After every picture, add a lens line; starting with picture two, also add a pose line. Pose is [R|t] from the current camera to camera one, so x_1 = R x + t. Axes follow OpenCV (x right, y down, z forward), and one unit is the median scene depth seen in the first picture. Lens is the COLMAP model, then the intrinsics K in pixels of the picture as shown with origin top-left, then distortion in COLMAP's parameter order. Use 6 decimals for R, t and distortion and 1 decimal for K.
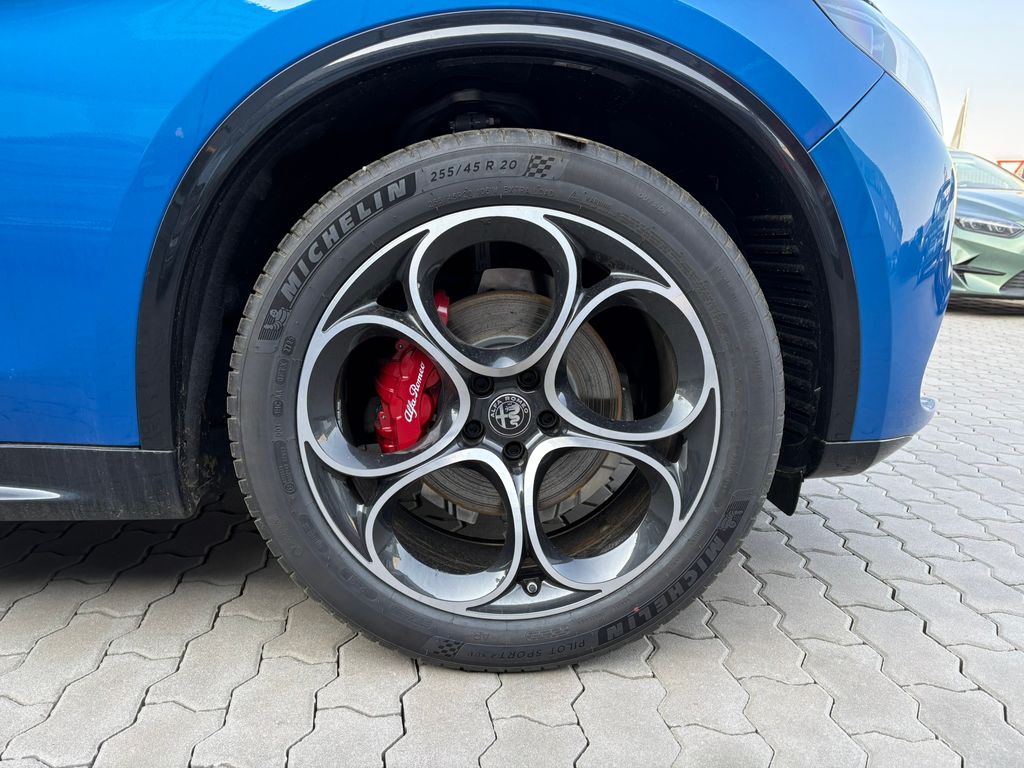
lens RADIAL K [[769.0, 0, 512.0], [0, 769.0, 384.0], [0, 0, 1]] dist [0.058111, -0.073455]
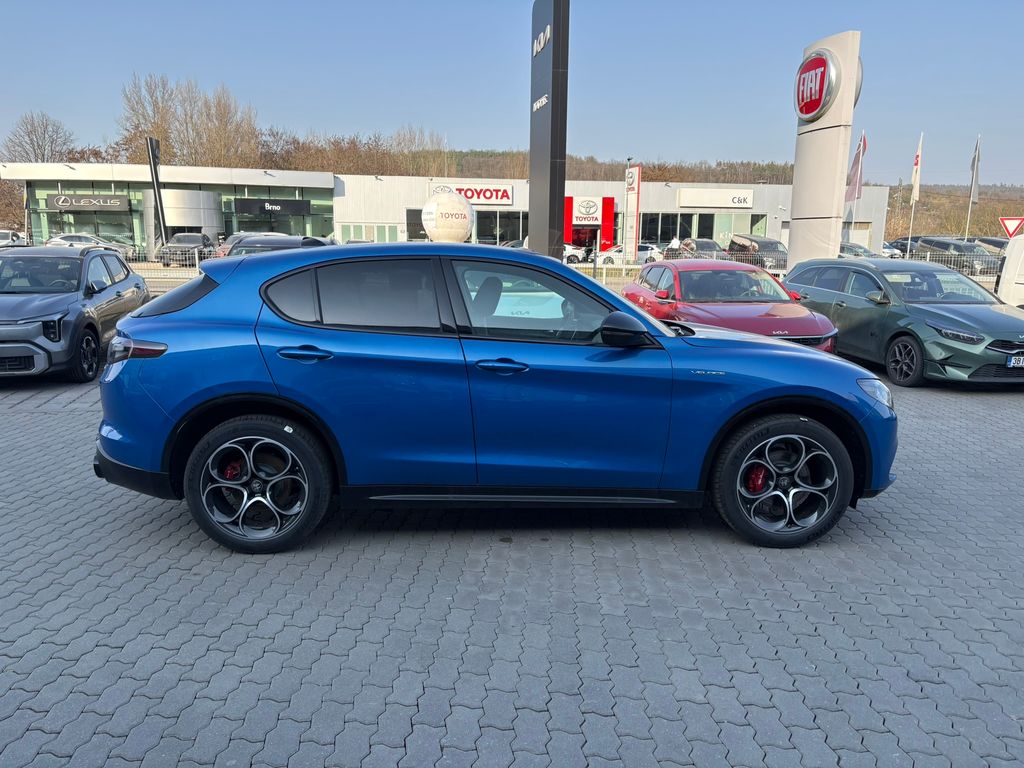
lens RADIAL K [[769.0, 0, 512.0], [0, 769.0, 384.0], [0, 0, 1]] dist [0.058111, -0.073455]
pose [[0.999748, -0.000992, -0.022410, -1.338431], [0.000378, 0.999625, -0.027382, -0.364839], [0.022429, 0.027367, 0.999374, -3.091894]]
